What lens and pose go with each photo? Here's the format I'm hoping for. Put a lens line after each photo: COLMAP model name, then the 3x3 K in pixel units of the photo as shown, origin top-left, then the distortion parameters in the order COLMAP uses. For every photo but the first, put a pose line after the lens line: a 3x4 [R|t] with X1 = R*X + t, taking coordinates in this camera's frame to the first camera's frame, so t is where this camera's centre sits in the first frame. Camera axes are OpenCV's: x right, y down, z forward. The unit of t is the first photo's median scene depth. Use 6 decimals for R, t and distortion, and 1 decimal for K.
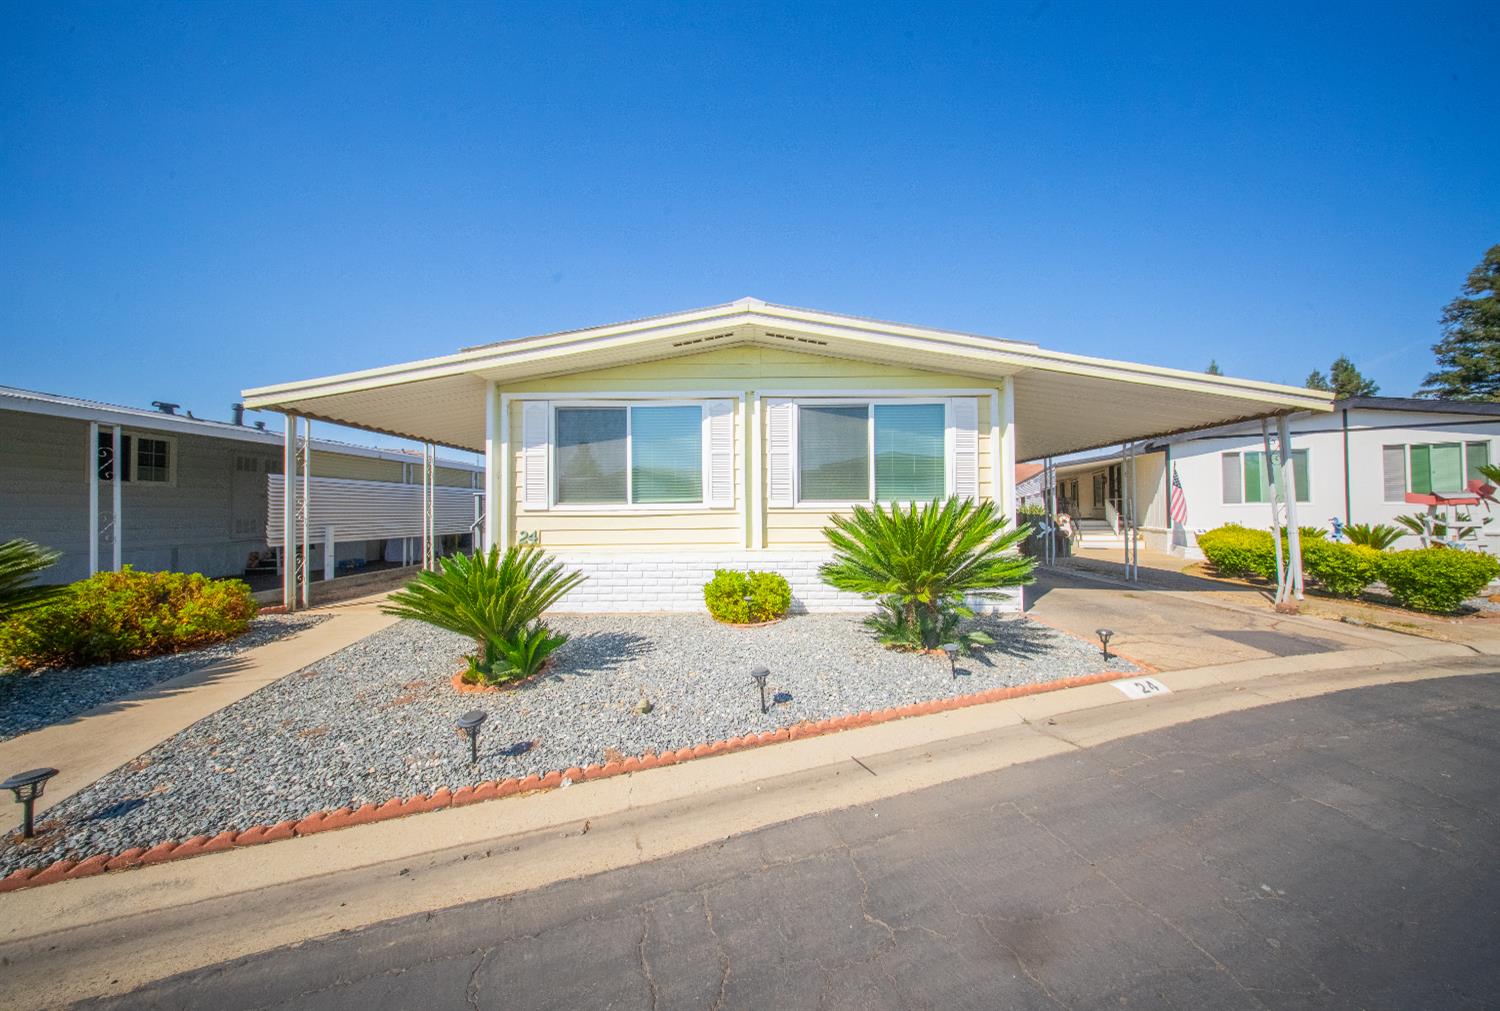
lens RADIAL K [[446.1, 0, 750.0], [0, 446.1, 505.5], [0, 0, 1]] dist [-0.009083, -0.000031]
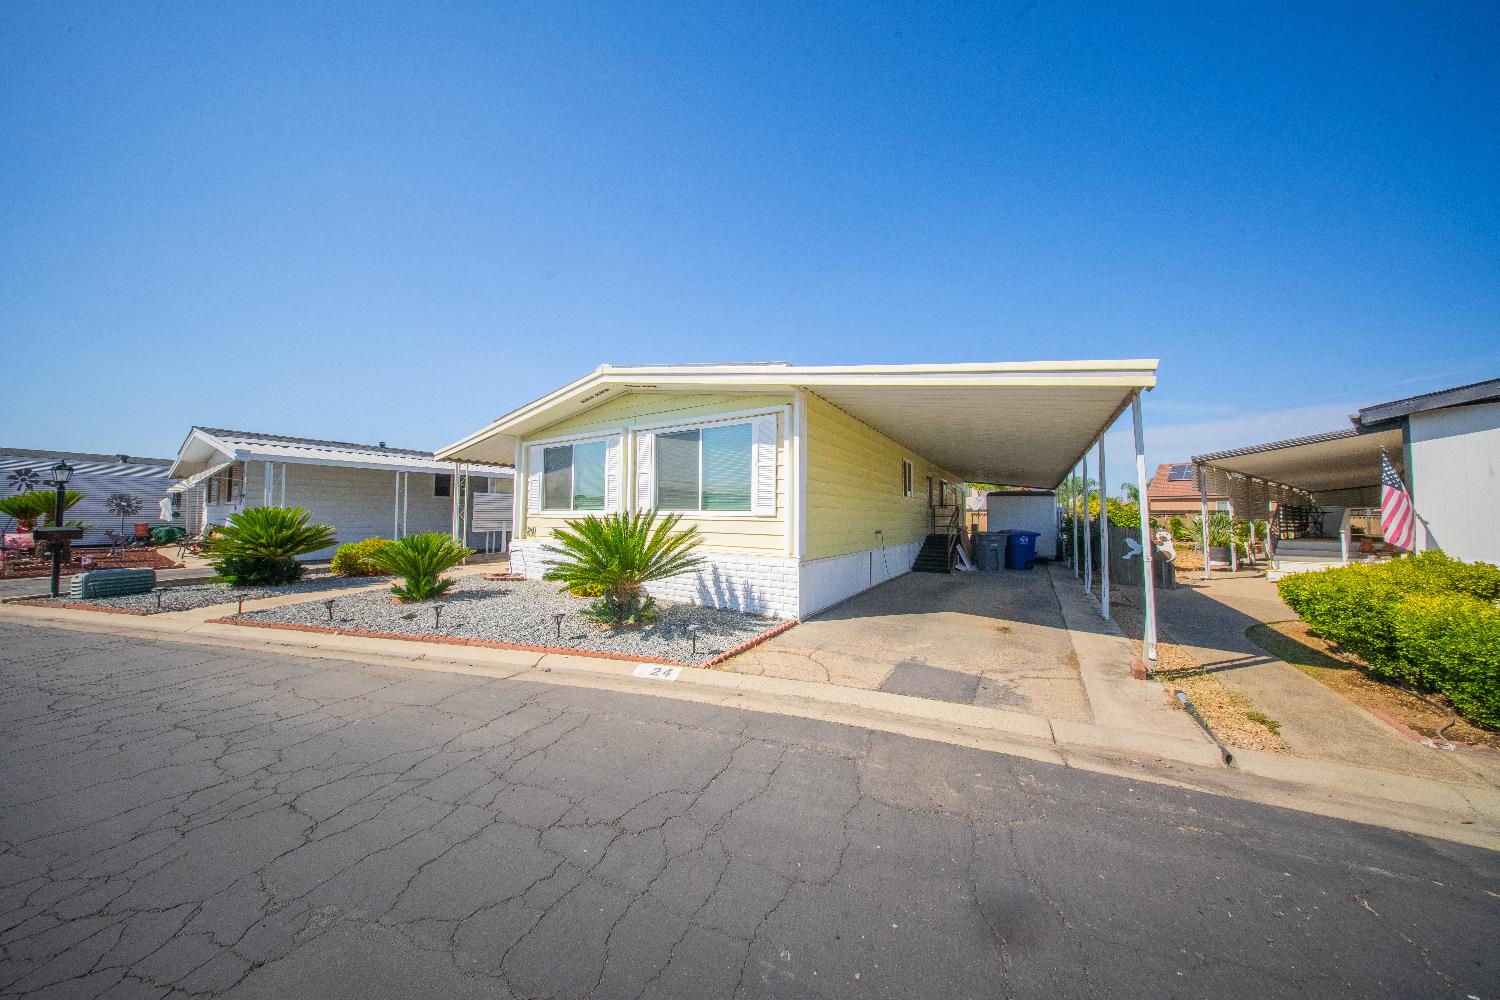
lens RADIAL K [[433.7, 0, 750.0], [0, 433.7, 500.0], [0, 0, 1]] dist [0.000135, 0.000014]
pose [[0.851728, -0.003759, -0.523971, 0.995567], [-0.009399, 0.999704, -0.022449, -0.010769], [0.523900, 0.024045, 0.851440, 0.083104]]
